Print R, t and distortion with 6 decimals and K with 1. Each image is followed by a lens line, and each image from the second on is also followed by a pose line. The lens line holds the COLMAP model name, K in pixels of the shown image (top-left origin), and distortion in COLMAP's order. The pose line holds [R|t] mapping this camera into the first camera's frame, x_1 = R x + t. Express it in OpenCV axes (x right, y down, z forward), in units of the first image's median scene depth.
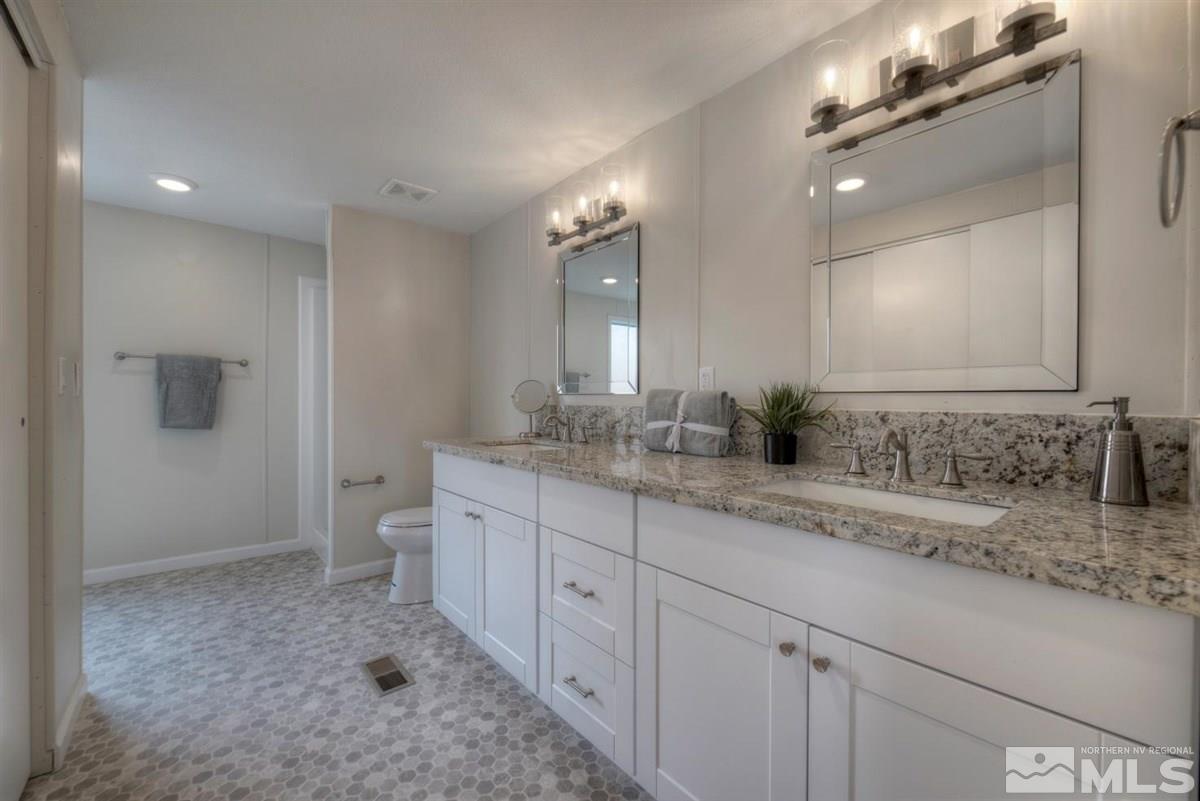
lens RADIAL K [[485.8, 0, 595.1], [0, 485.8, 404.0], [0, 0, 1]] dist [0.000842, -0.000013]
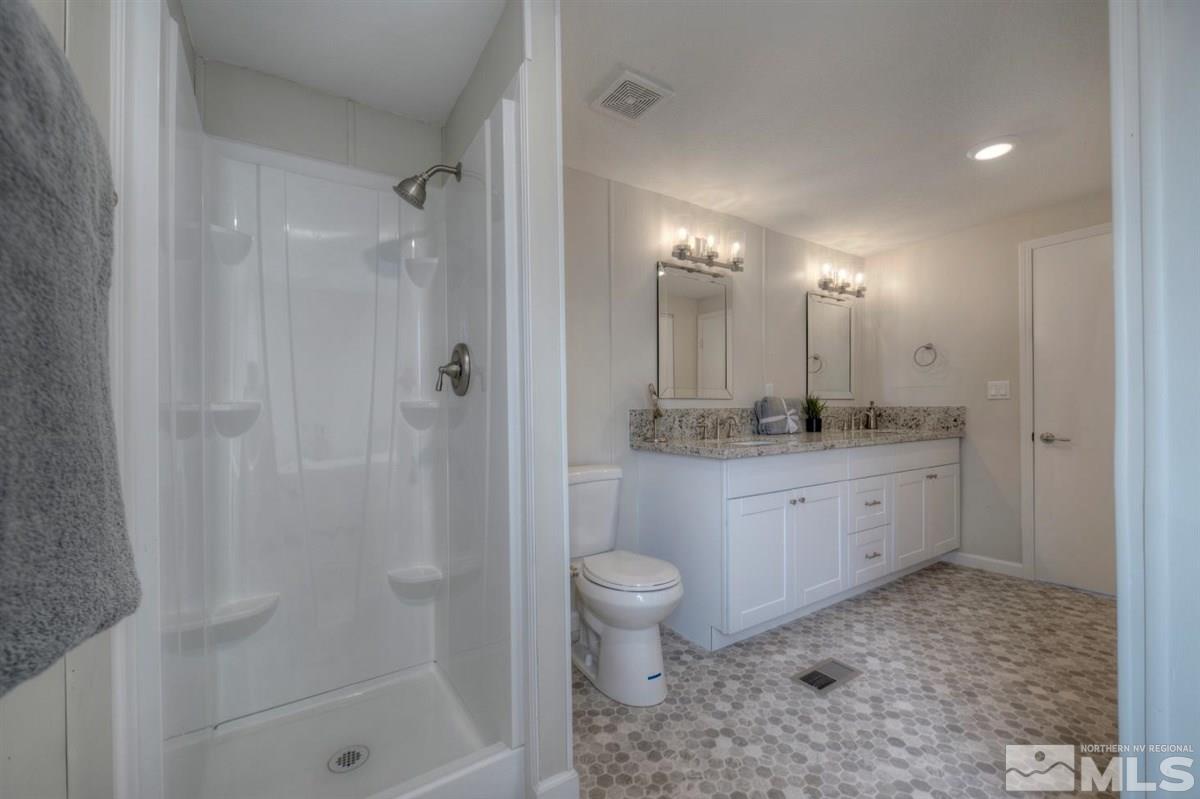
lens RADIAL K [[485.8, 0, 595.1], [0, 485.8, 403.0], [0, 0, 1]] dist [0.000842, -0.000013]
pose [[0.116141, 0.004616, 0.993222, -1.552330], [0.018221, 0.999811, -0.006777, -0.008354], [-0.993066, 0.018884, 0.116035, 1.410956]]
